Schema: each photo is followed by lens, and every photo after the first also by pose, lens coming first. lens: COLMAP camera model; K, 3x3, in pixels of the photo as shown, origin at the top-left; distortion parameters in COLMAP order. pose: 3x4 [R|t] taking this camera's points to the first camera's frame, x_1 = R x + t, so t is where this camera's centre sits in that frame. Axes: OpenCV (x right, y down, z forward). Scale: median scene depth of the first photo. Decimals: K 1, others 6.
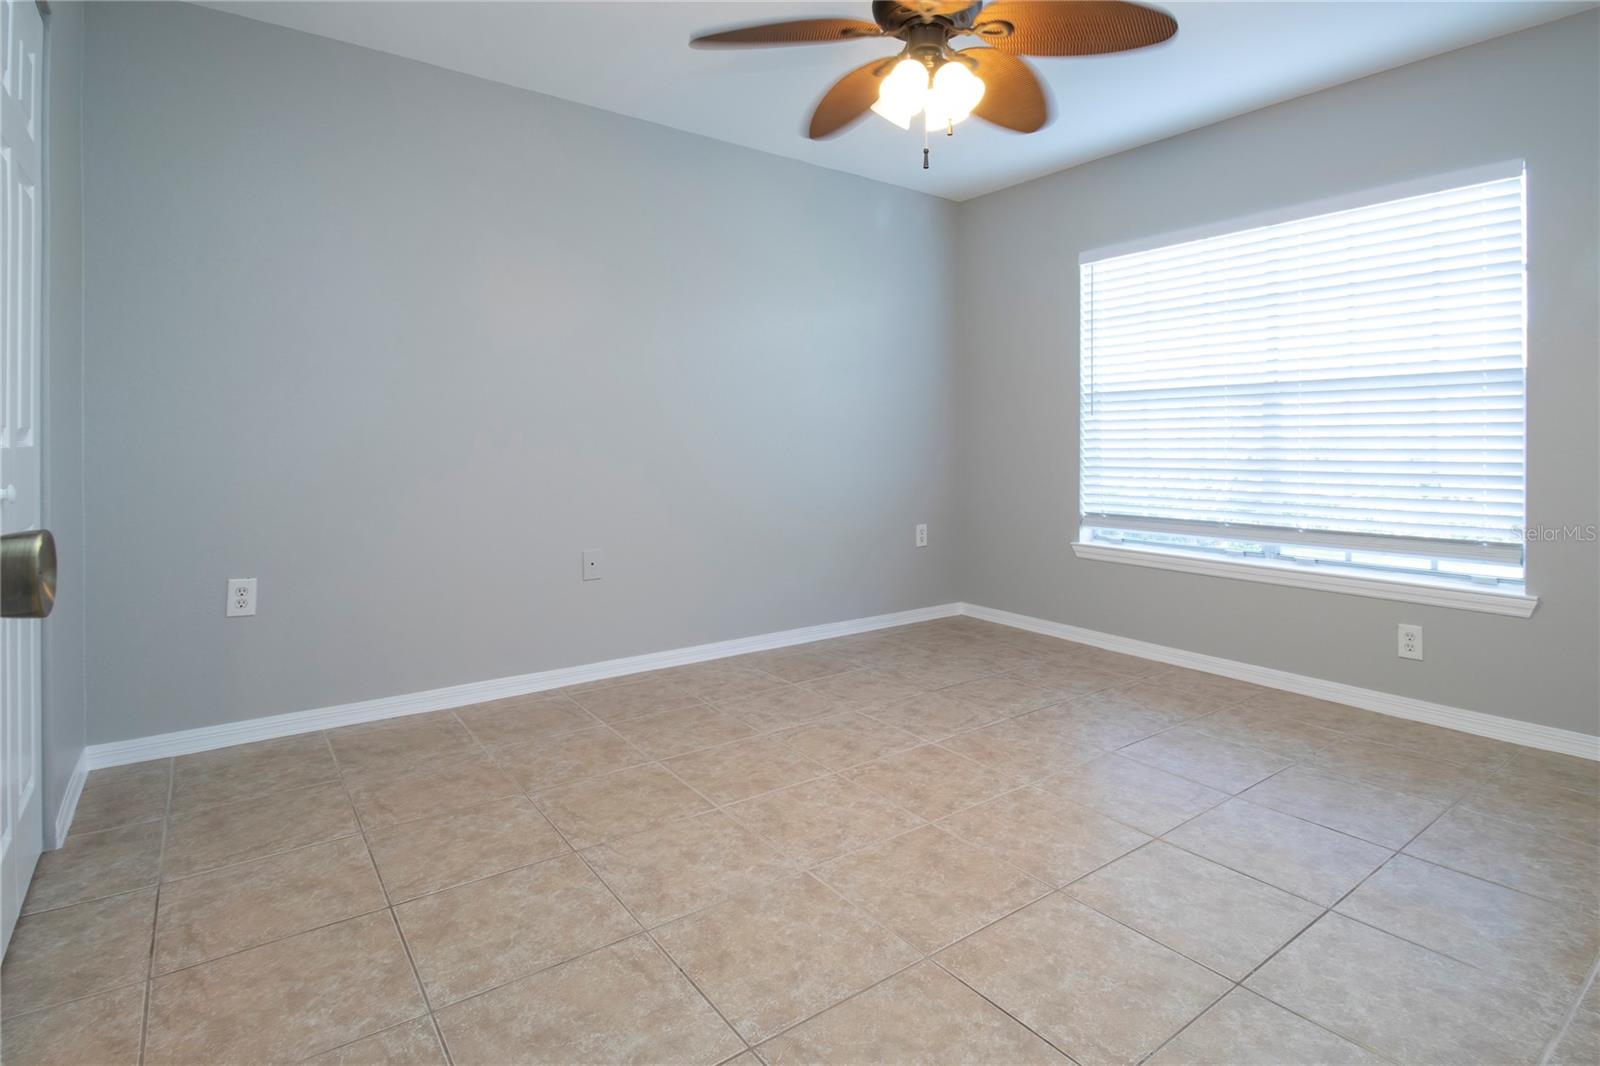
lens RADIAL K [[829.9, 0, 798.6], [0, 829.9, 451.0], [0, 0, 1]] dist [-0.003996, -0.001987]
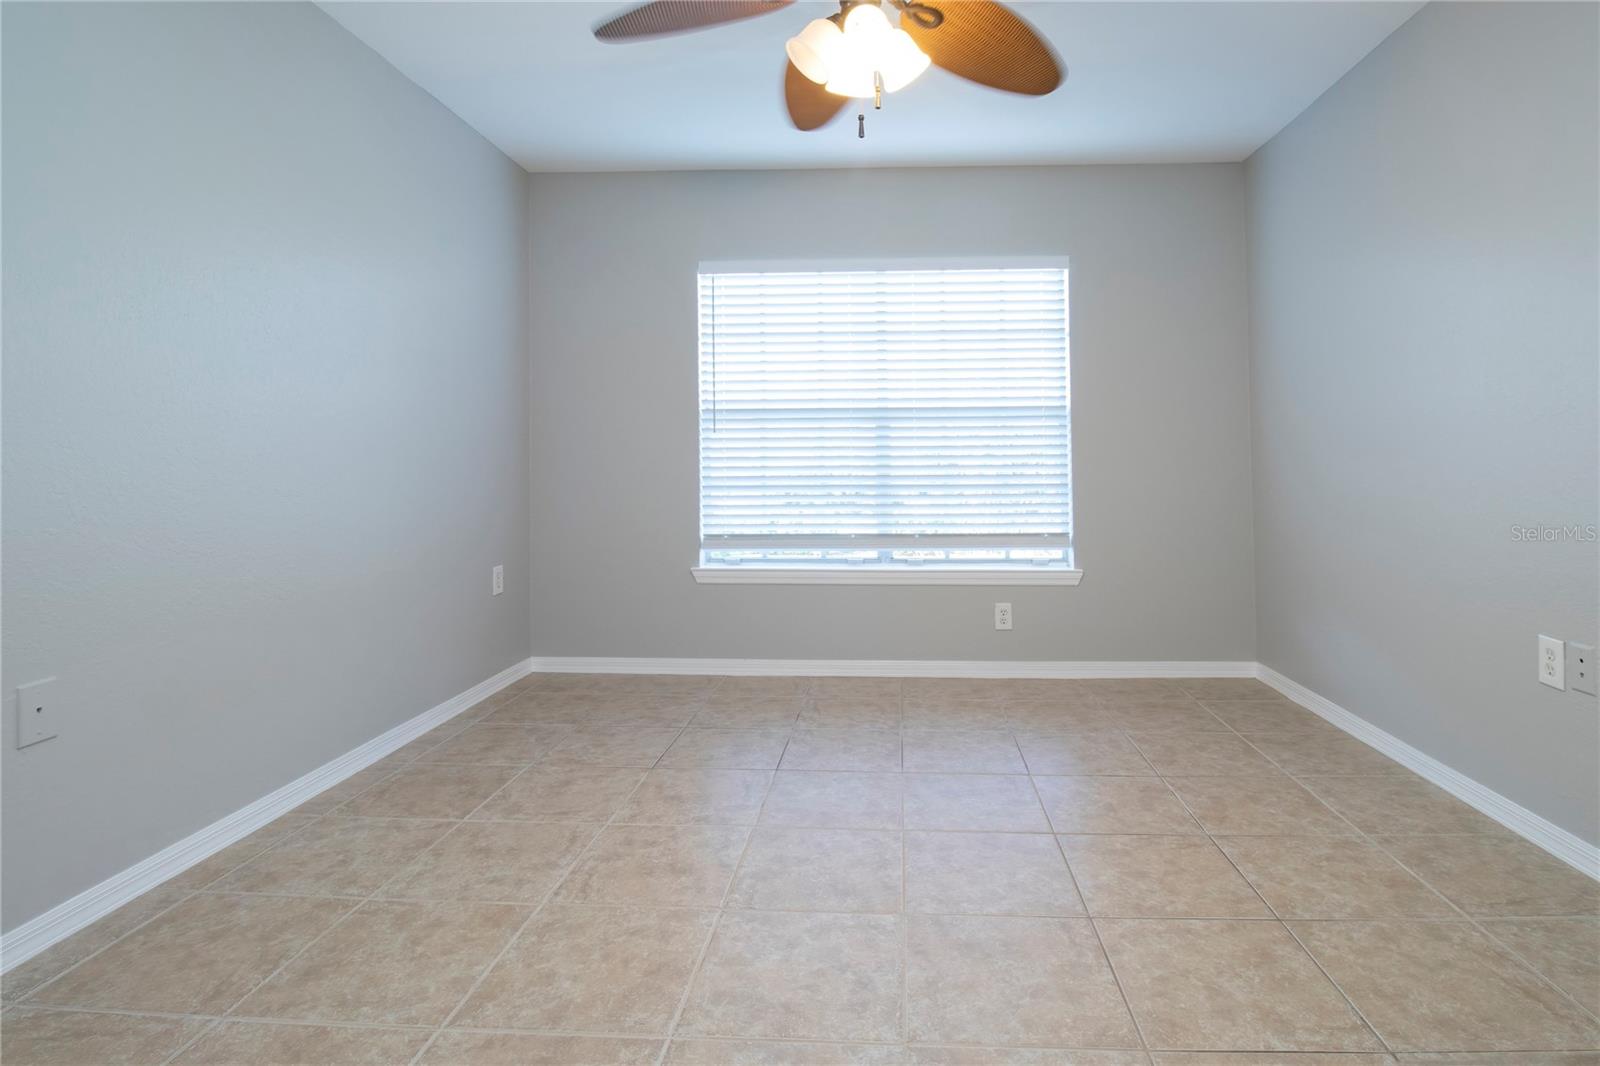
lens RADIAL K [[823.4, 0, 869.2], [0, 823.4, 441.1], [0, 0, 1]] dist [0.000418, -0.009728]
pose [[0.614485, 0.017620, 0.788732, -0.347992], [0.011643, 0.999439, -0.031399, -0.001684], [-0.788843, 0.028477, 0.613935, 0.334039]]
